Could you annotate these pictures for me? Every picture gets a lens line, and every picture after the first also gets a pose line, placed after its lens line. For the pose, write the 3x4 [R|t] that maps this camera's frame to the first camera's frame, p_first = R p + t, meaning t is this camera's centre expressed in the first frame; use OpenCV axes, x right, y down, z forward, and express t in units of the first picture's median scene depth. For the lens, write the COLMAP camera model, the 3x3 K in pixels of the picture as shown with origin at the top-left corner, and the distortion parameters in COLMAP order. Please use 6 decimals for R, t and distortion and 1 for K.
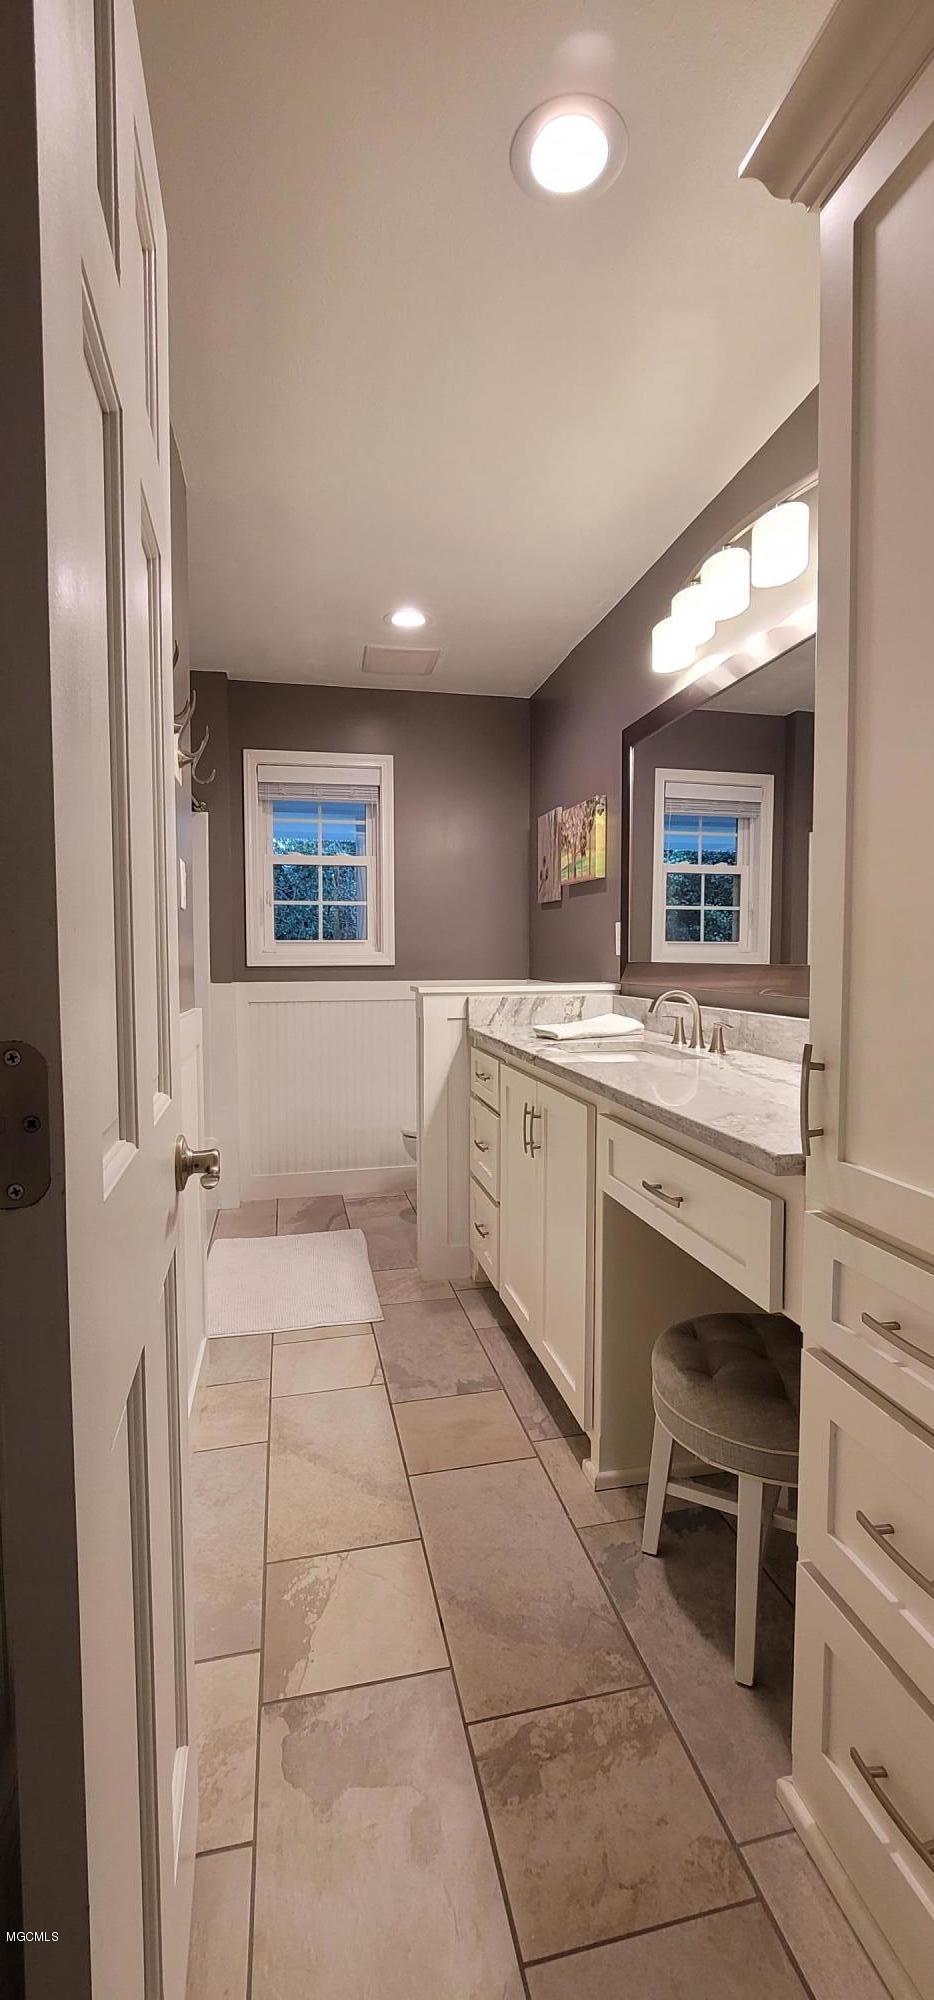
lens RADIAL K [[813.9, 0, 461.7], [0, 813.9, 991.4], [0, 0, 1]] dist [-0.001324, -0.000006]
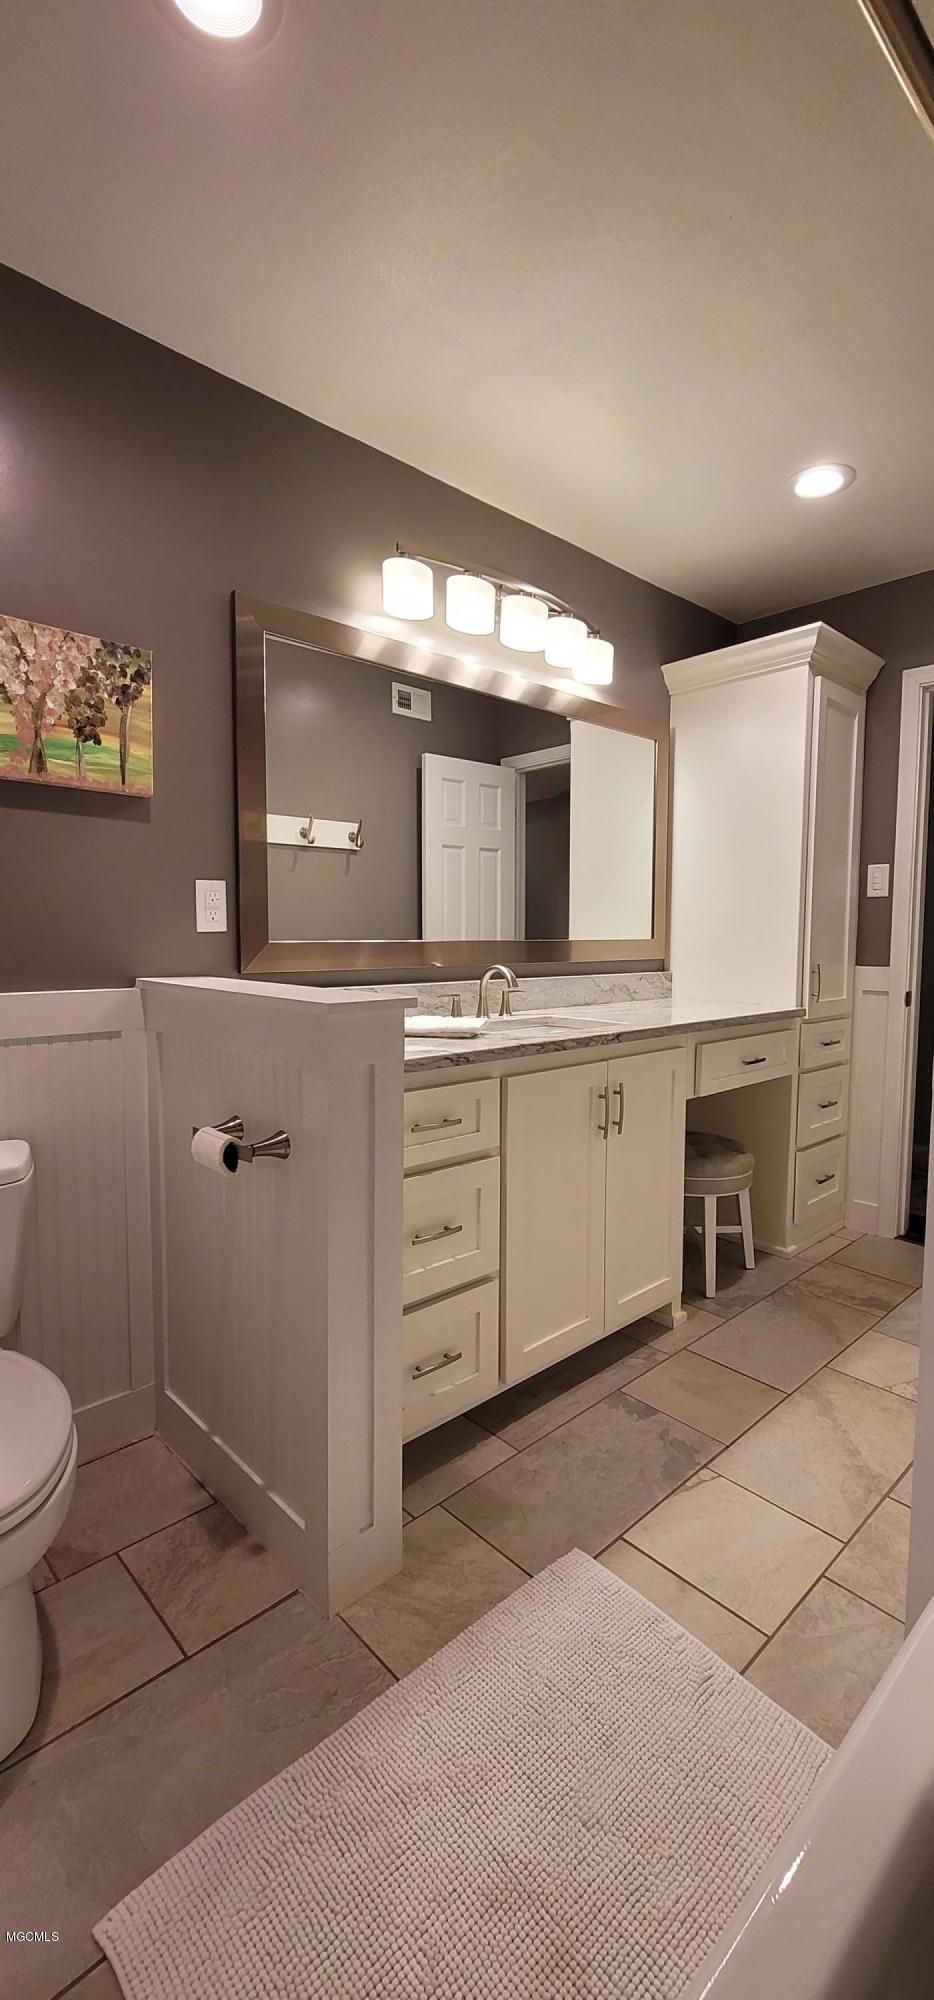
lens RADIAL K [[813.9, 0, 455.7], [0, 813.9, 1009.5], [0, 0, 1]] dist [-0.001324, -0.000006]
pose [[-0.502575, -0.082301, 0.860607, -0.722354], [0.036960, 0.992503, 0.116498, -0.083079], [-0.863743, 0.090358, -0.495766, 1.809494]]
